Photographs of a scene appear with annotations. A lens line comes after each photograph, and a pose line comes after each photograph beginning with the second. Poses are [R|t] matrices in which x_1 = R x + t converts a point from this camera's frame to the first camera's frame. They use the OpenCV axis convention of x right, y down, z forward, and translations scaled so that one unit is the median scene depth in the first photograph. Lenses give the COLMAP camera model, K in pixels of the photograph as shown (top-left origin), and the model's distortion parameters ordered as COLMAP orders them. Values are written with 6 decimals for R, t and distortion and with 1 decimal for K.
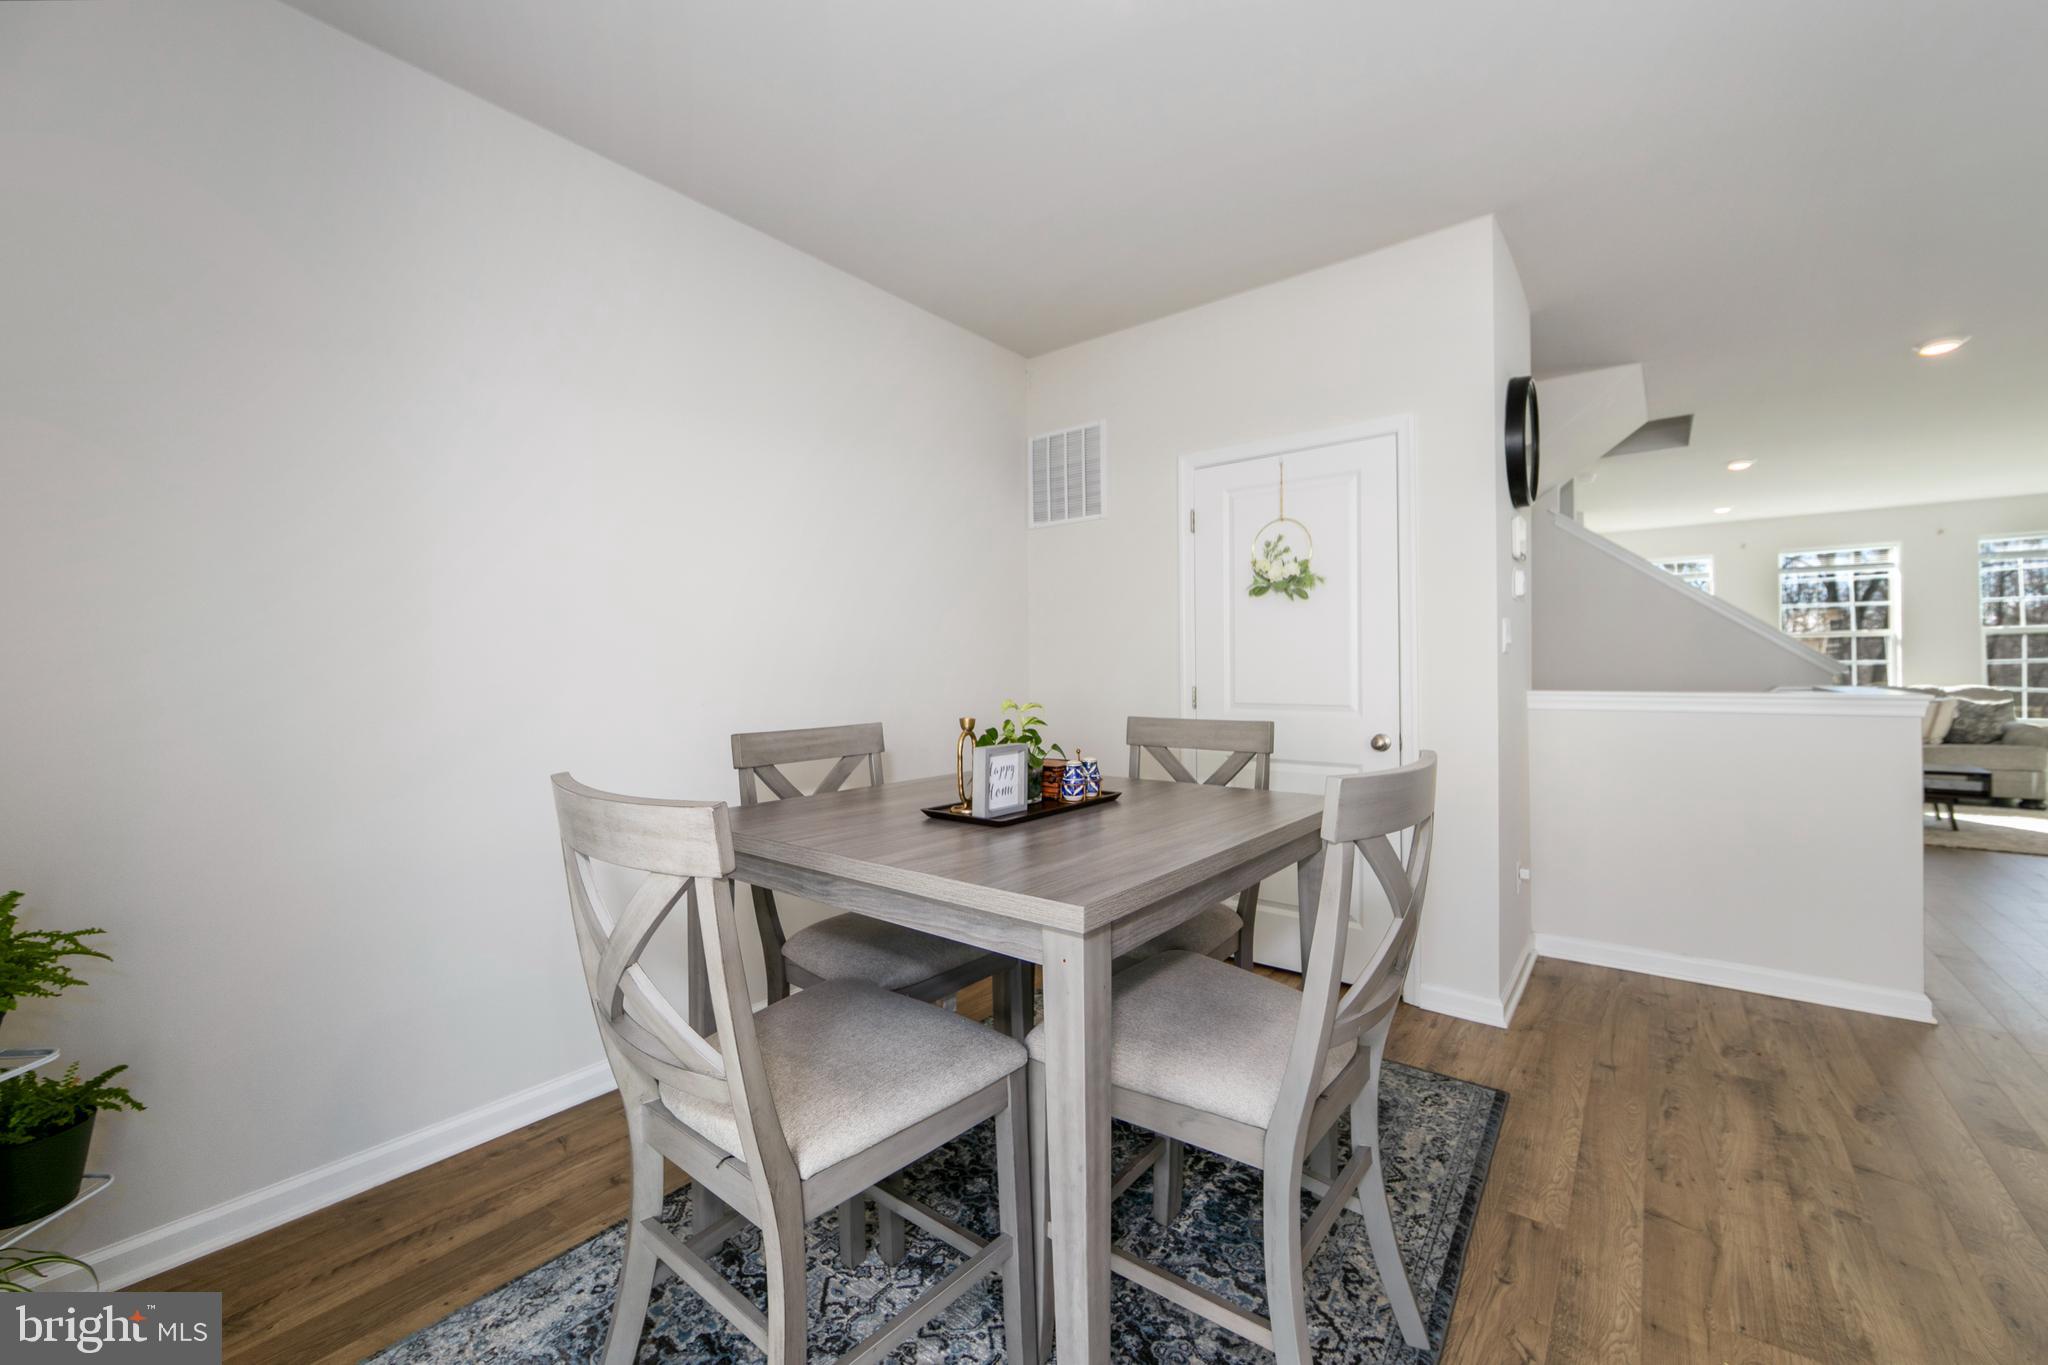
lens RADIAL K [[823.6, 0, 1027.5], [0, 823.6, 659.8], [0, 0, 1]] dist [-0.007581, 0.000301]
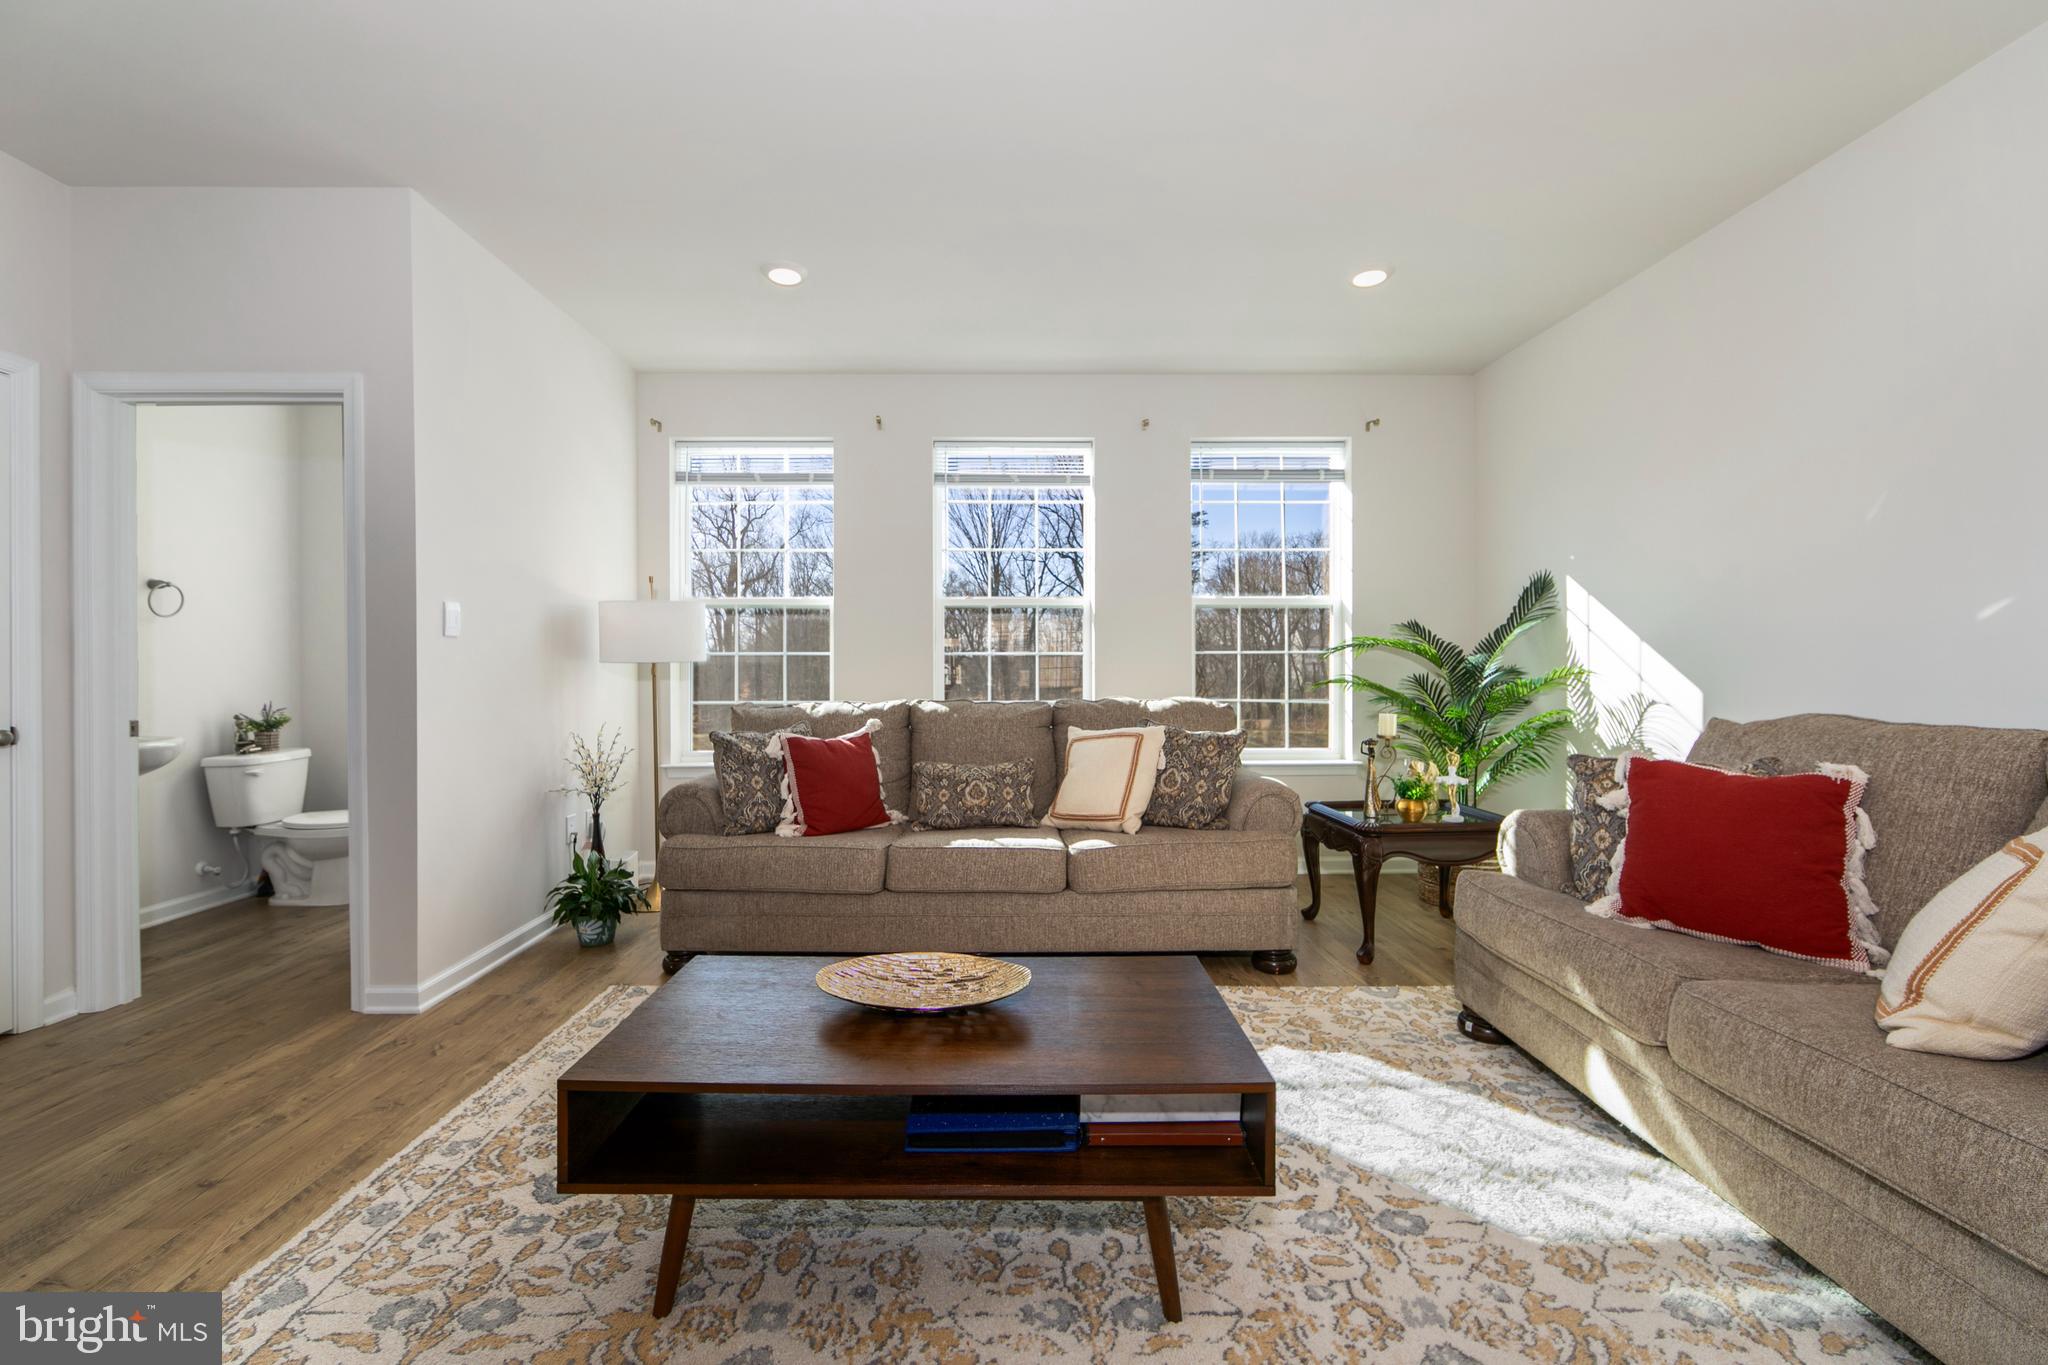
lens RADIAL K [[823.6, 0, 1027.5], [0, 823.6, 659.8], [0, 0, 1]] dist [-0.007581, 0.000301]
pose [[0.775864, 0.004623, 0.630883, 0.731940], [-0.006319, 0.999980, 0.000442, 0.008388], [-0.630869, -0.004329, 0.775878, 0.640595]]
